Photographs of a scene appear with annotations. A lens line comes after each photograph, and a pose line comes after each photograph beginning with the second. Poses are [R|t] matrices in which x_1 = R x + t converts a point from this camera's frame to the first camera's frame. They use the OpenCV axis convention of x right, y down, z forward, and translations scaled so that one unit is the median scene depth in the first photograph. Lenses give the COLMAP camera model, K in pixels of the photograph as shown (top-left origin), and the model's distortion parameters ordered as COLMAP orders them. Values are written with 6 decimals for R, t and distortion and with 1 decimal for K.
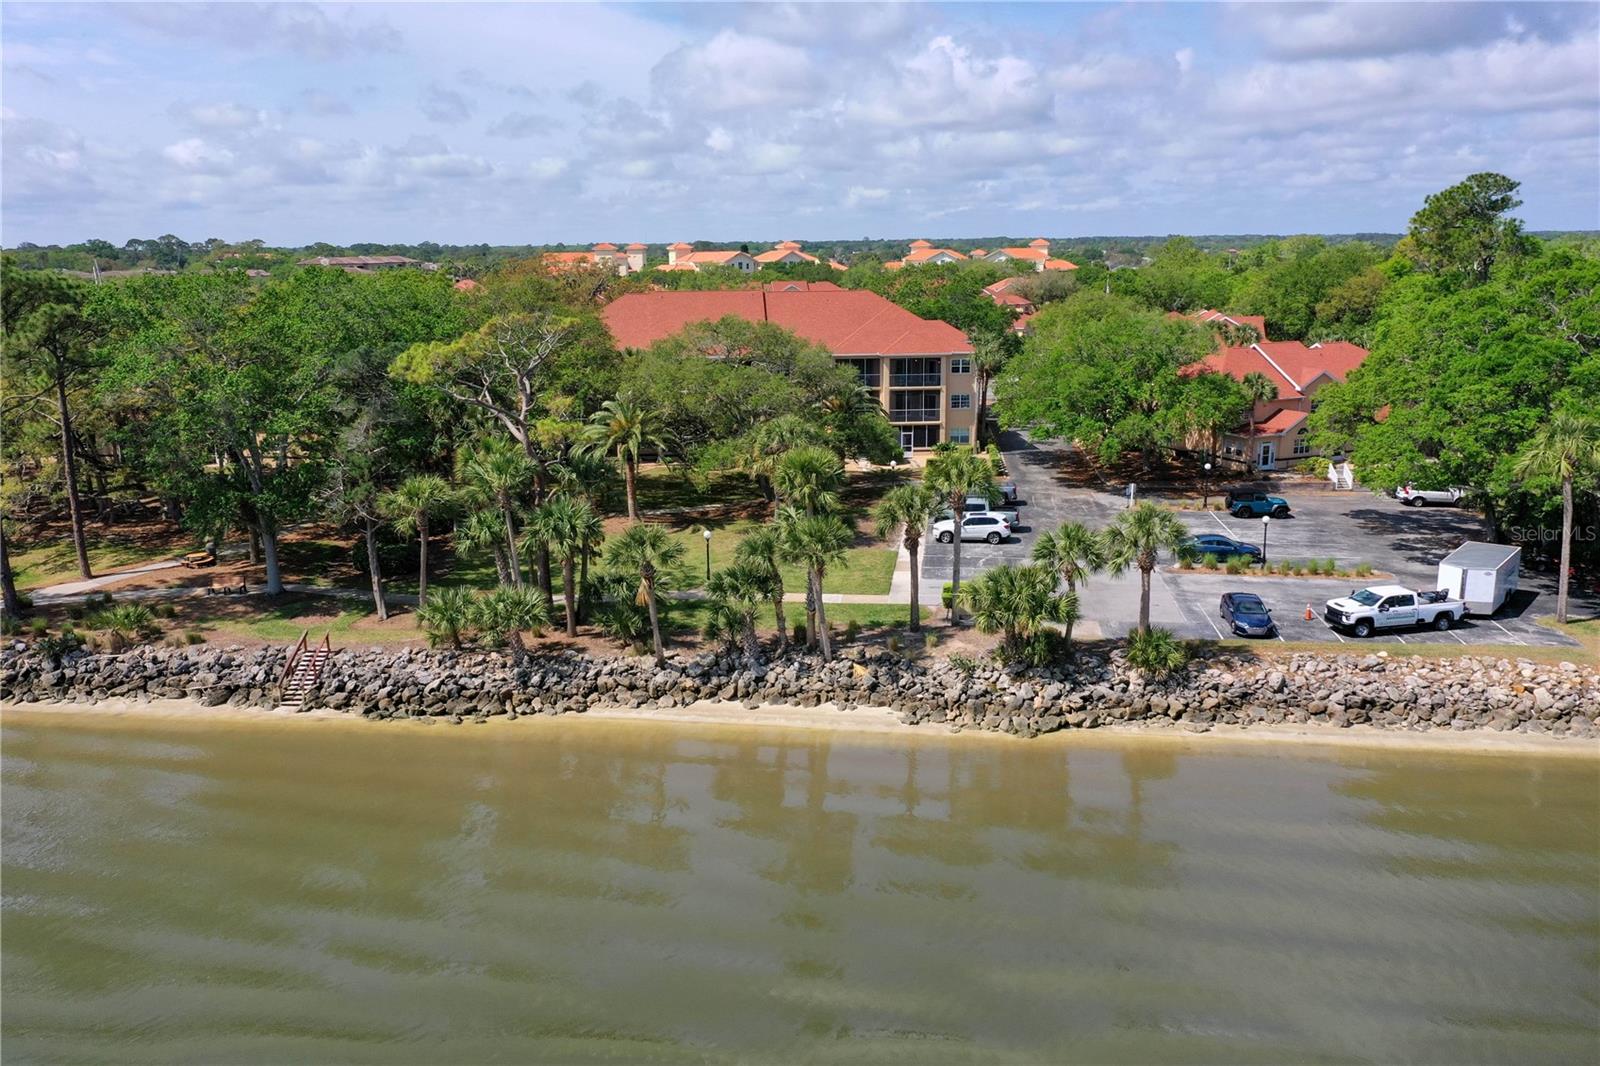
lens RADIAL K [[1244.2, 0, 800.0], [0, 1244.2, 533.0], [0, 0, 1]] dist [-0.000183, 0.001559]
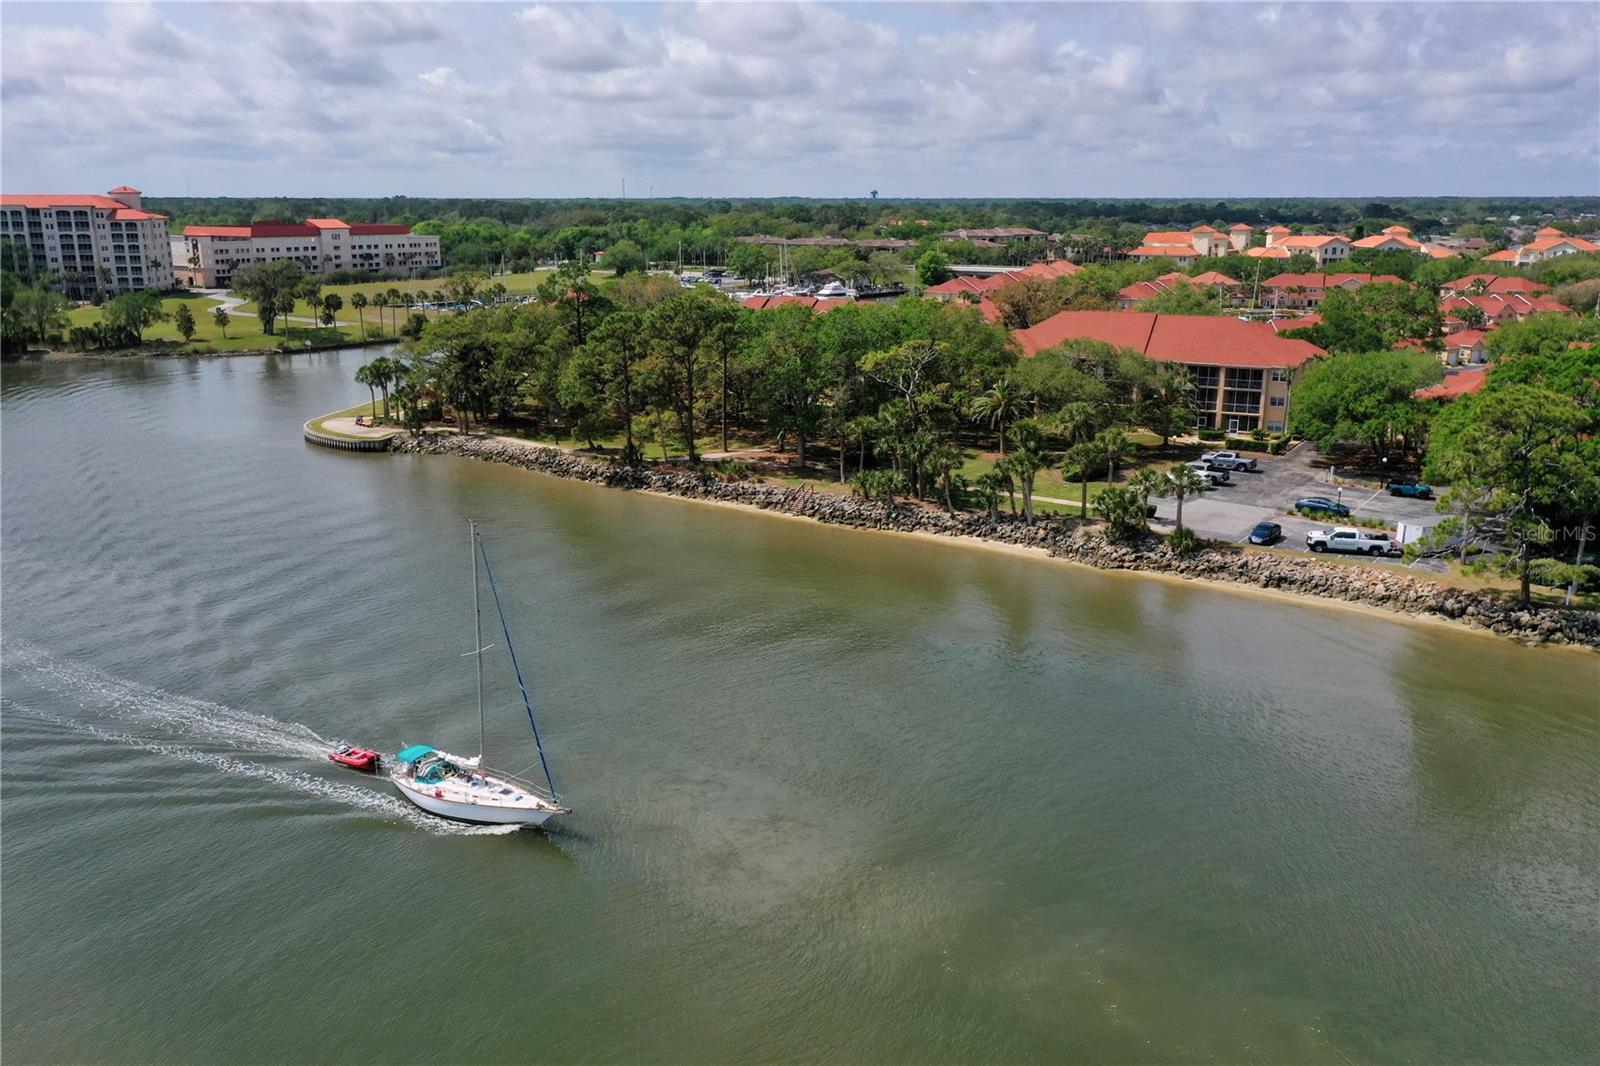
lens RADIAL K [[1244.2, 0, 800.0], [0, 1244.2, 533.0], [0, 0, 1]] dist [-0.000183, 0.001559]
pose [[0.878128, 0.133771, -0.459343, 0.619451], [-0.118291, 0.991012, 0.062467, 0.032682], [0.463571, -0.000518, 0.886060, -0.946949]]
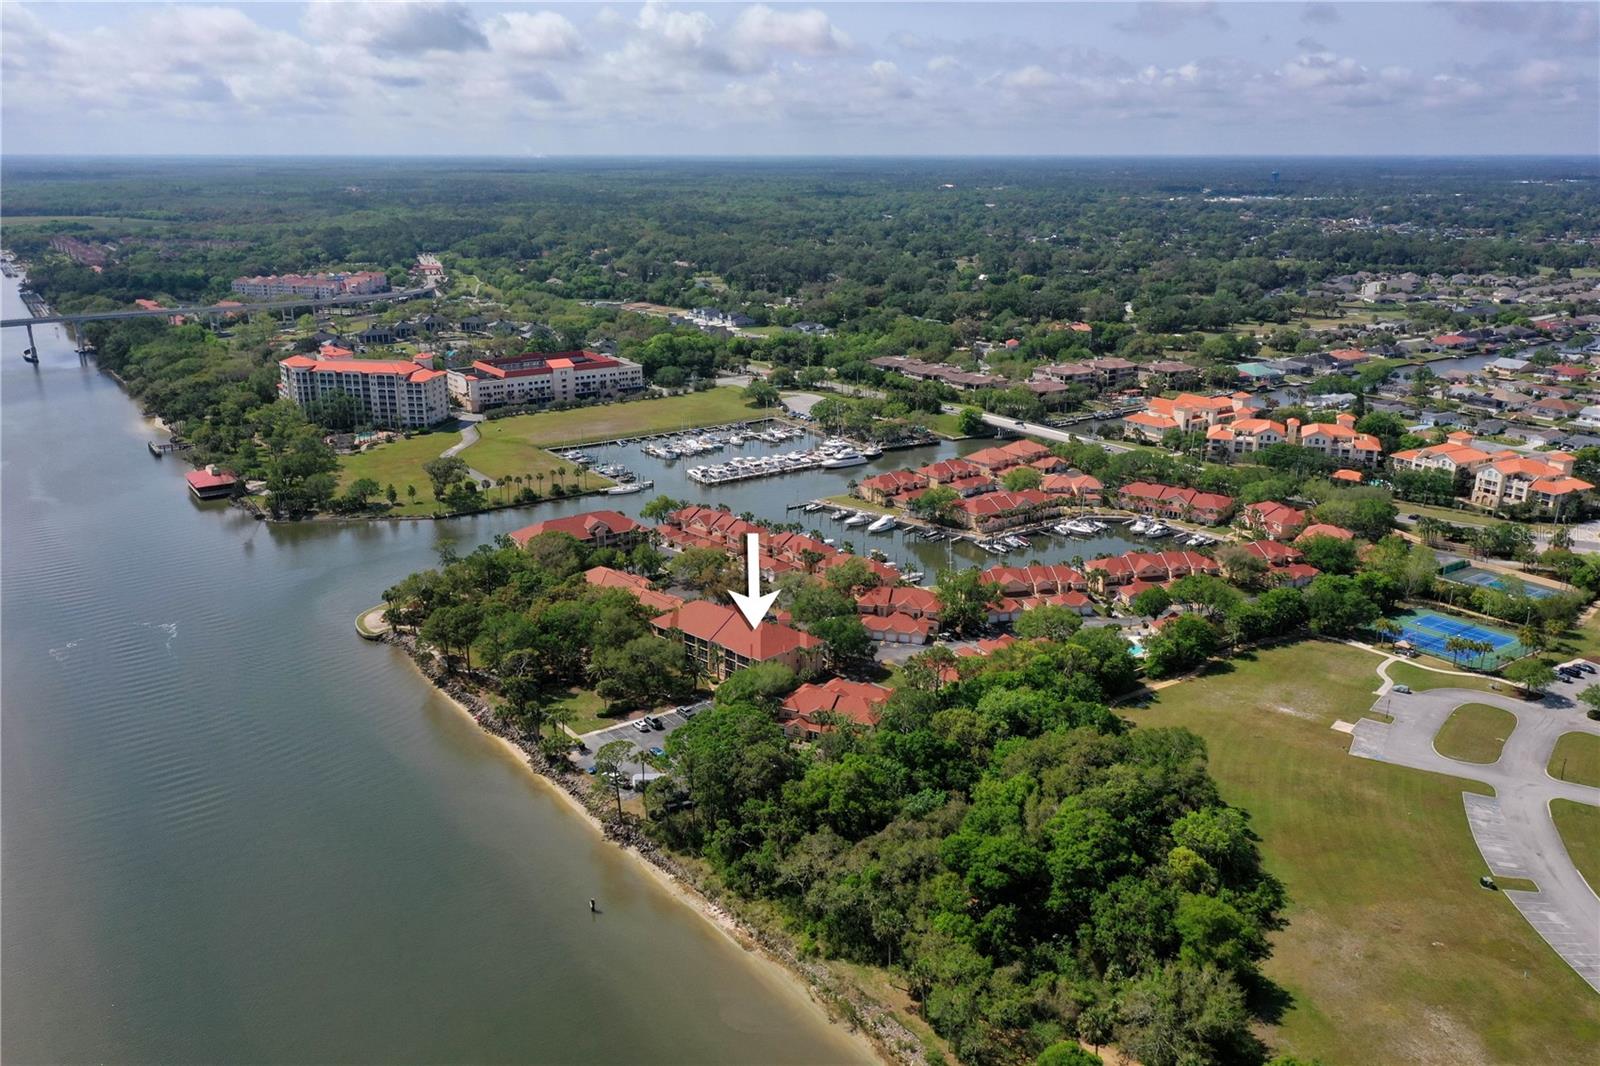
lens RADIAL K [[1244.2, 0, 800.0], [0, 1244.2, 533.0], [0, 0, 1]] dist [-0.000183, 0.001559]
pose [[0.669367, 0.220580, -0.709430, 3.828471], [-0.165759, 0.975177, 0.146810, -1.525147], [0.724204, 0.019325, 0.689315, -1.514226]]
